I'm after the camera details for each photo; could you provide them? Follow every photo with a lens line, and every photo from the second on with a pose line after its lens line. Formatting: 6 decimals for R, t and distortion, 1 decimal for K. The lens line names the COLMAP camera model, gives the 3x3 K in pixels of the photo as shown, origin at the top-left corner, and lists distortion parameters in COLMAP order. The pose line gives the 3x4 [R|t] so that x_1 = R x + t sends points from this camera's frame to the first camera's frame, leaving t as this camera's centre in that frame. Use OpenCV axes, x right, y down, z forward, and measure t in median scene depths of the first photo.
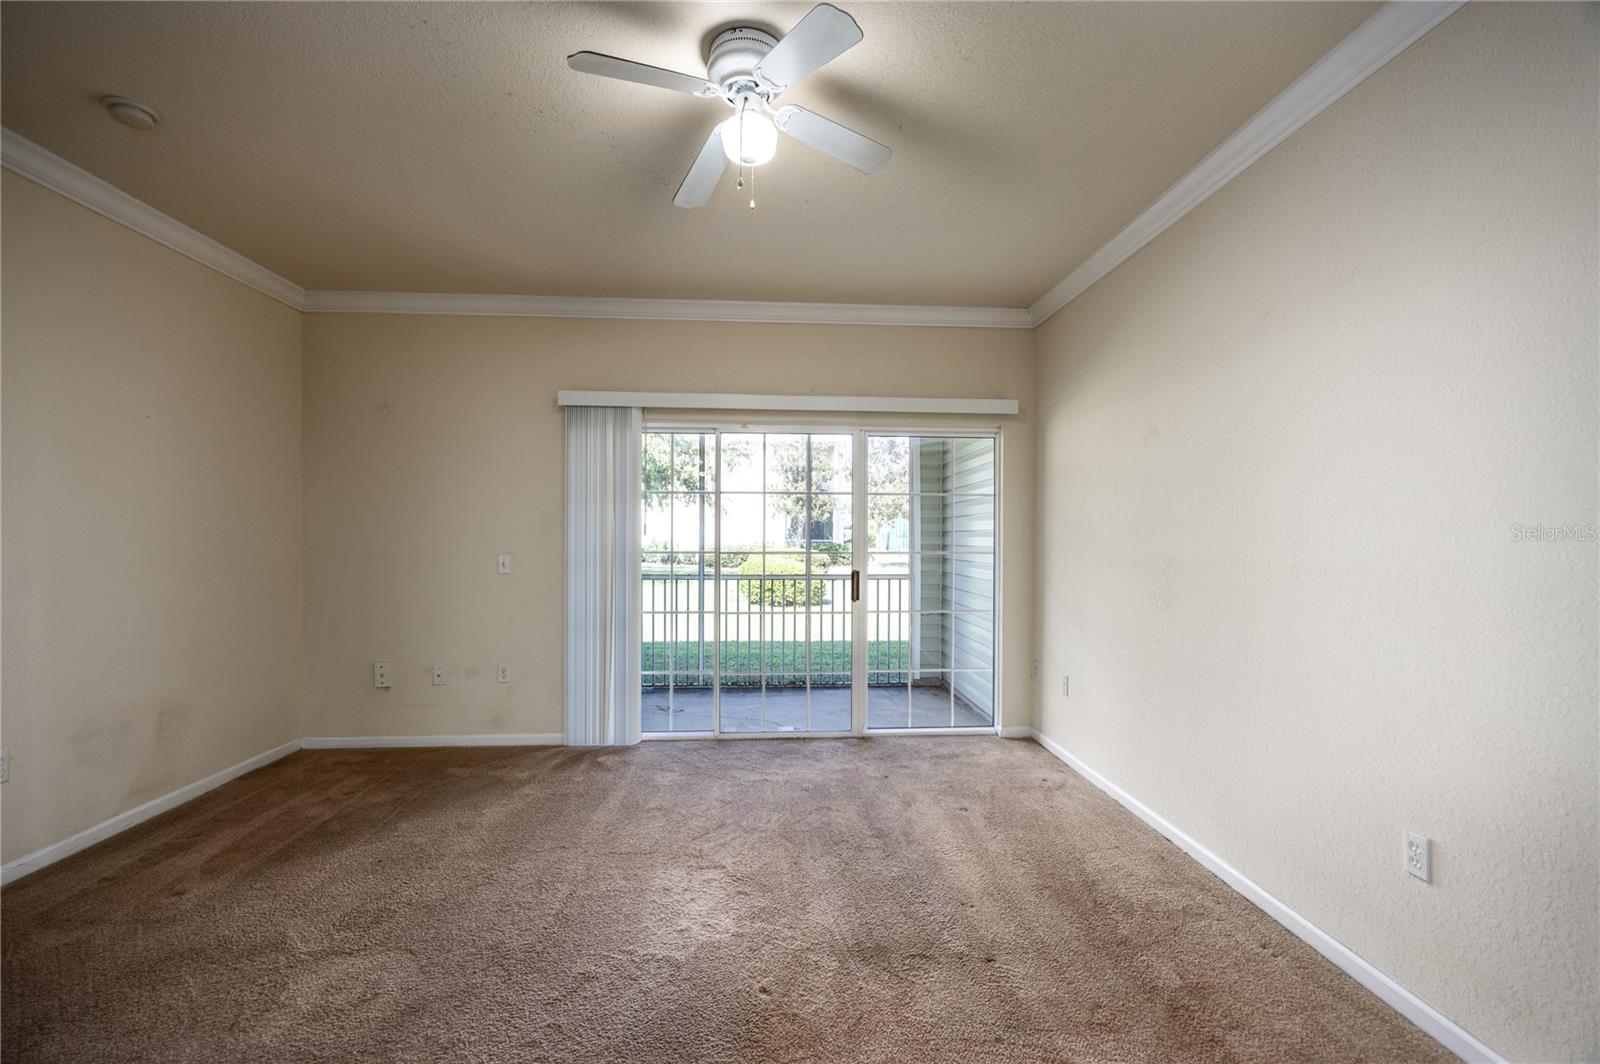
lens RADIAL K [[679.5, 0, 798.9], [0, 679.5, 545.5], [0, 0, 1]] dist [-0.002536, -0.000716]
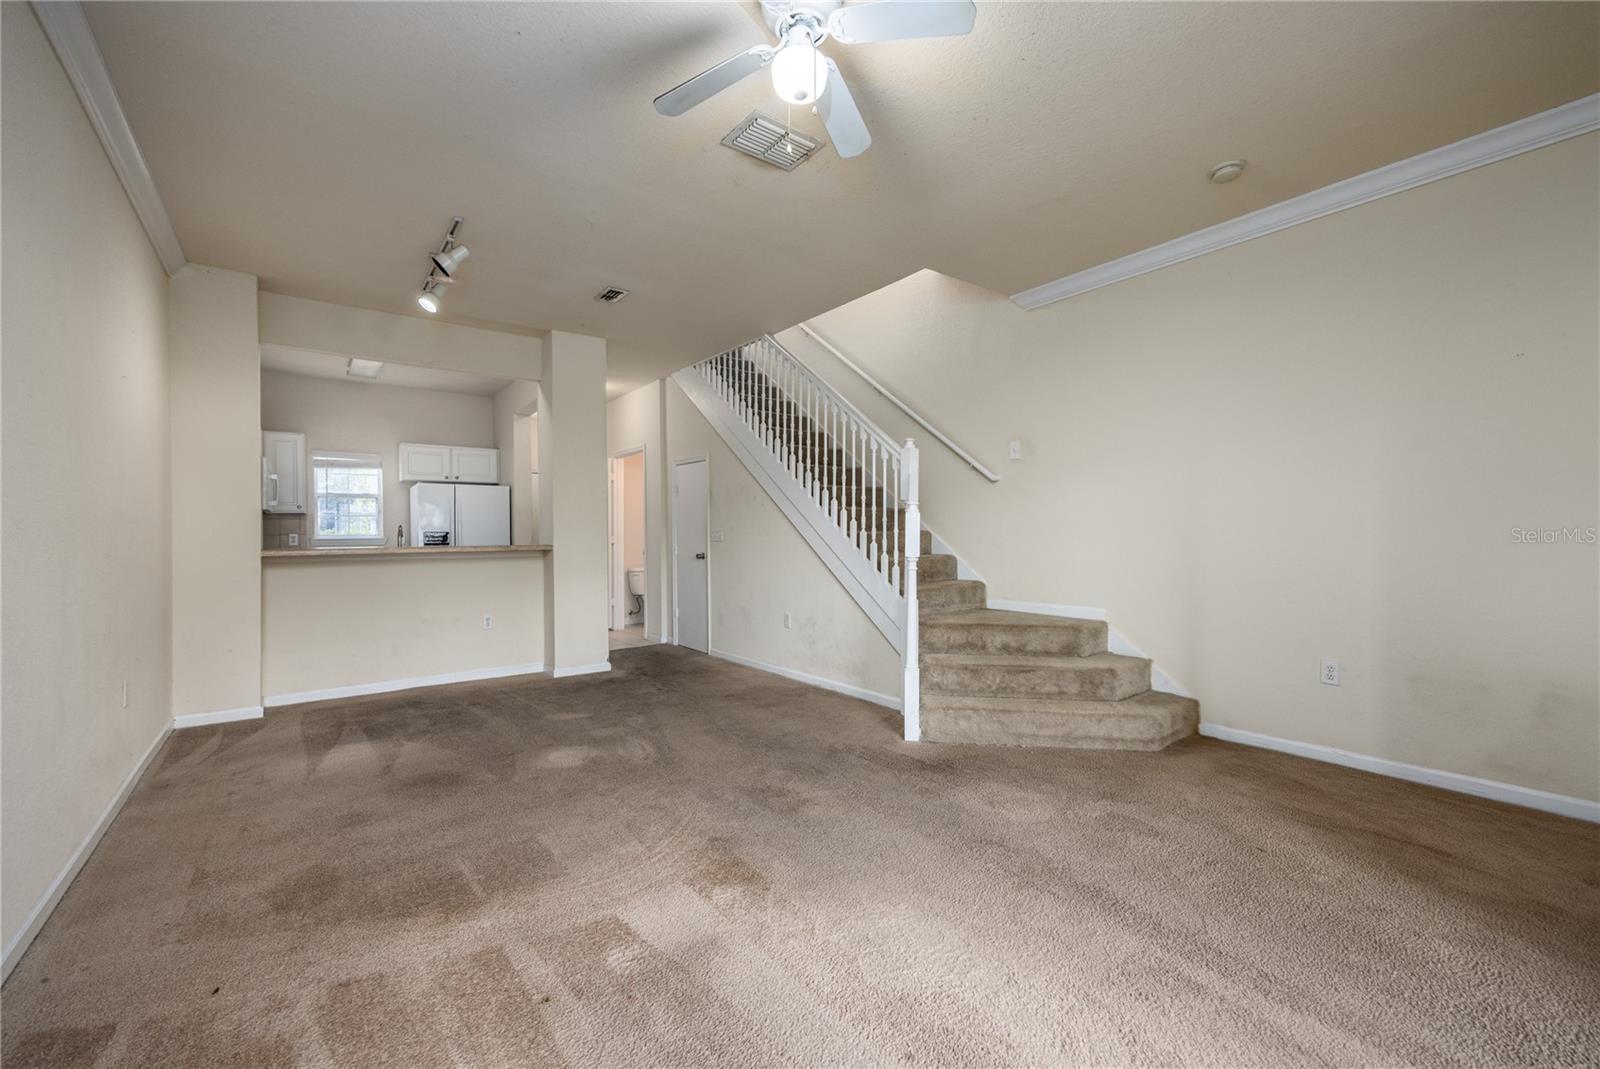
lens RADIAL K [[654.8, 0, 803.0], [0, 654.8, 538.1], [0, 0, 1]] dist [0.003297, 0.000785]
pose [[-0.835736, 0.003051, -0.549123, 0.239411], [-0.004051, 0.999923, 0.011720, 0.037705], [0.549116, 0.012019, -0.835660, 0.965439]]
